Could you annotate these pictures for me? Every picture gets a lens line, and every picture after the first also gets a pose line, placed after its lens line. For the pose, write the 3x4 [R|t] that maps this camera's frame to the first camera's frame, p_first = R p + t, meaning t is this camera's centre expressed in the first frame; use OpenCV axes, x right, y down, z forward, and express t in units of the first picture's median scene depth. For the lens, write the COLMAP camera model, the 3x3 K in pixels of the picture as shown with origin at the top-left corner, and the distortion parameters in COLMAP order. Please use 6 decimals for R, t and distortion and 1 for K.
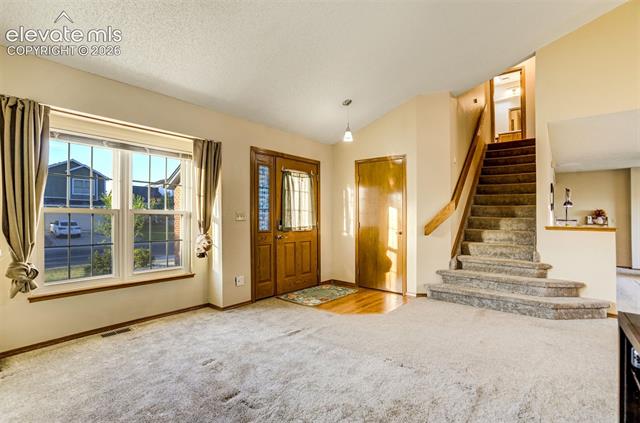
lens RADIAL K [[300.9, 0, 318.1], [0, 300.9, 215.4], [0, 0, 1]] dist [-0.027923, 0.009277]
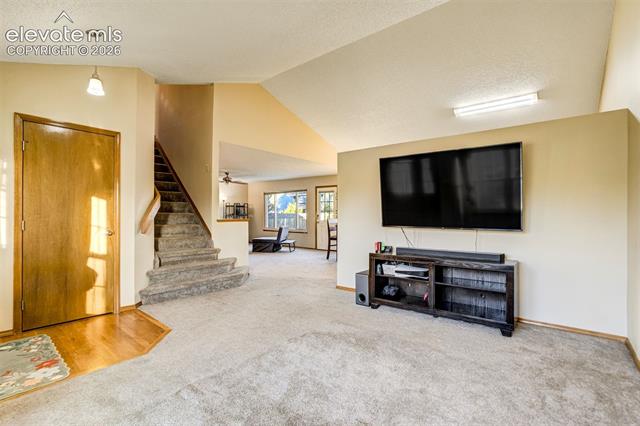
lens RADIAL K [[300.9, 0, 318.1], [0, 300.9, 213.8], [0, 0, 1]] dist [-0.027923, 0.009277]
pose [[-0.010294, 0.006596, 0.999925, -0.491398], [-0.005658, 0.999962, -0.006655, 0.016121], [-0.999931, -0.005726, -0.010256, 0.513475]]
